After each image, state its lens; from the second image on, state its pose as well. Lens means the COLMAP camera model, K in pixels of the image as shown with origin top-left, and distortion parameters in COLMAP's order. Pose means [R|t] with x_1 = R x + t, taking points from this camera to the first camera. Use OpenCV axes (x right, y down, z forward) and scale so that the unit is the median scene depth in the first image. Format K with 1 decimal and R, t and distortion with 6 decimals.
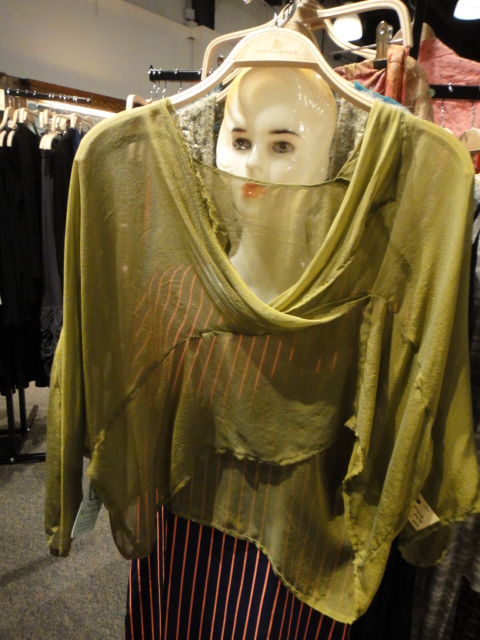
lens RADIAL K [[470.5, 0, 240.0], [0, 470.5, 320.0], [0, 0, 1]] dist [-0.004291, 0.002354]
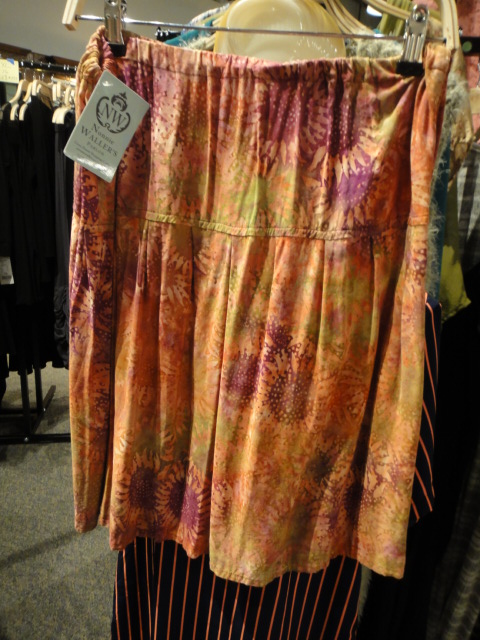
lens RADIAL K [[472.3, 0, 234.6], [0, 472.3, 321.1], [0, 0, 1]] dist [0.001067, 0.004819]
pose [[0.997224, 0.026313, -0.069660, 0.025068], [-0.024030, 0.999153, 0.033405, 0.001320], [0.070480, -0.031639, 0.997011, 0.042788]]
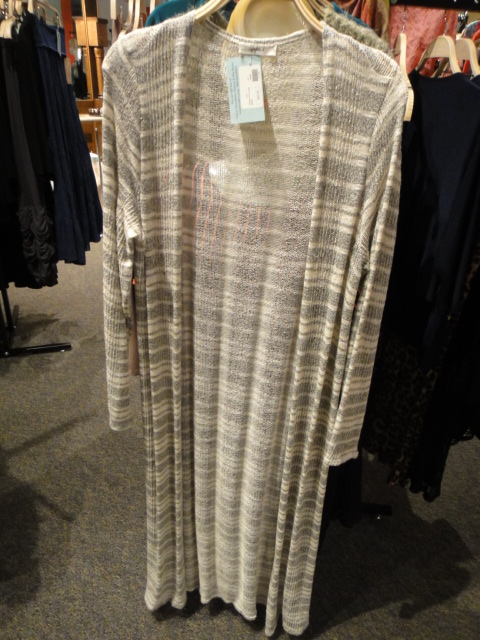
lens RADIAL K [[469.4, 0, 239.5], [0, 469.4, 328.1], [0, 0, 1]] dist [-0.002409, 0.001956]
pose [[0.995235, -0.047923, 0.084913, -0.045405], [0.027593, 0.973706, 0.226130, 0.011465], [-0.093517, -0.222710, 0.970389, -0.108346]]
